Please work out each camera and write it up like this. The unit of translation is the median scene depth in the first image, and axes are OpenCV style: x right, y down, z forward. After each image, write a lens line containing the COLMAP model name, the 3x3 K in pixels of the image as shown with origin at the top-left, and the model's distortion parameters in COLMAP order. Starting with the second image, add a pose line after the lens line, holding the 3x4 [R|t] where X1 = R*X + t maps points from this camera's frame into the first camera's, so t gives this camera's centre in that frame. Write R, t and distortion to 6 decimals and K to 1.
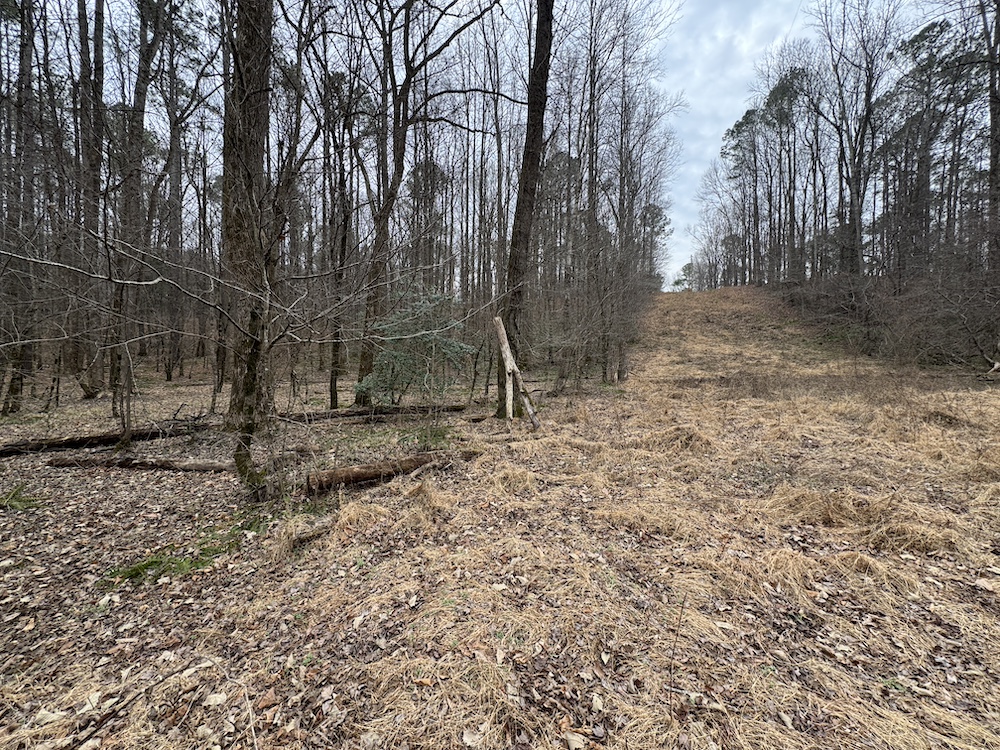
lens RADIAL K [[396.5, 0, 496.3], [0, 396.5, 370.6], [0, 0, 1]] dist [-0.001685, 0.000428]
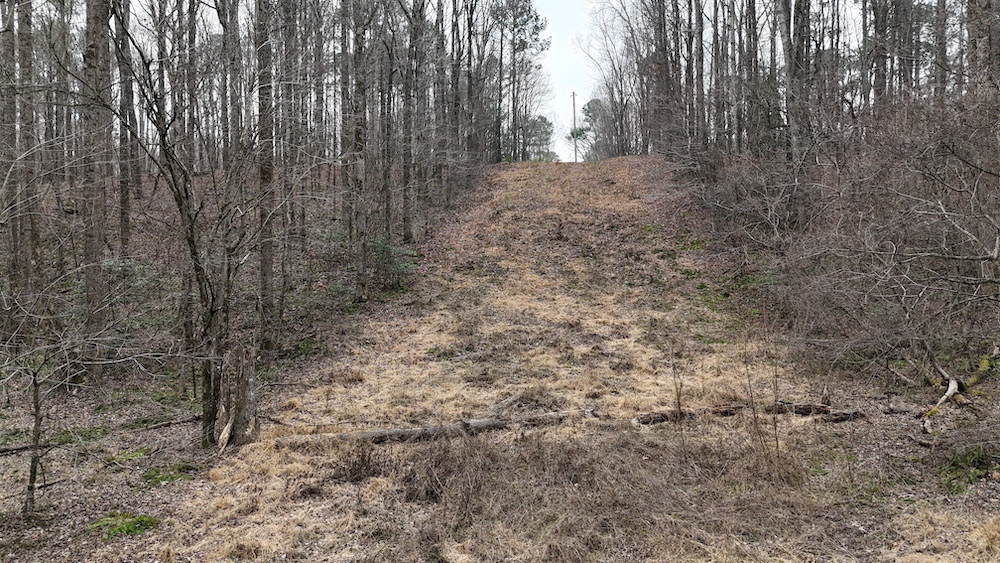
lens RADIAL K [[744.4, 0, 494.3], [0, 744.4, 276.7], [0, 0, 1]] dist [0.069257, -0.044866]
pose [[0.960422, -0.018523, 0.277934, 0.248742], [0.020378, 0.999785, -0.003789, -0.095373], [-0.277804, 0.009303, 0.960593, 0.130868]]
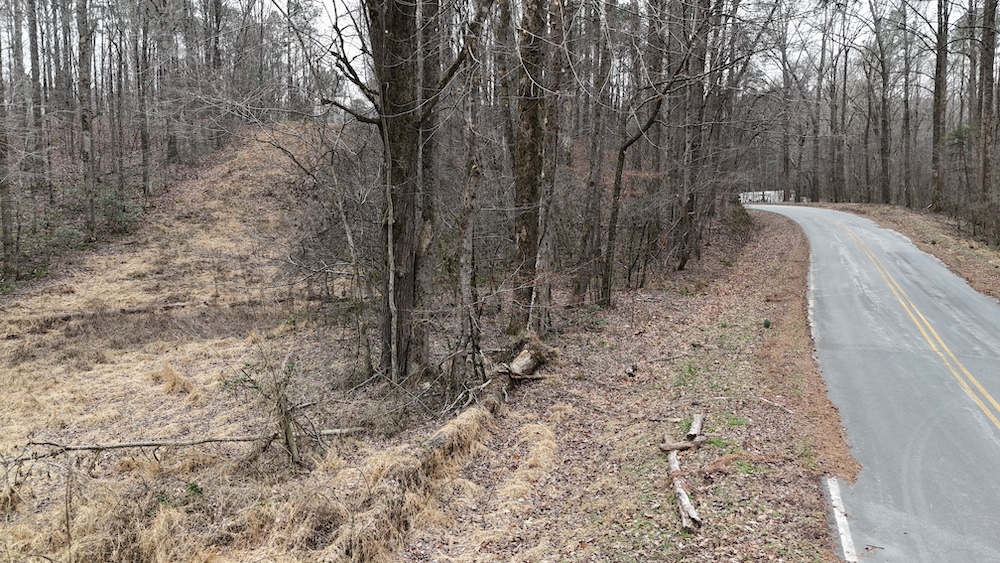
lens RADIAL K [[744.4, 0, 501.0], [0, 744.4, 277.8], [0, 0, 1]] dist [0.069257, -0.044866]
pose [[0.871912, -0.050043, 0.487098, 0.330631], [0.013035, 0.996784, 0.079073, -0.103486], [-0.489488, -0.062596, 0.869760, -0.442443]]
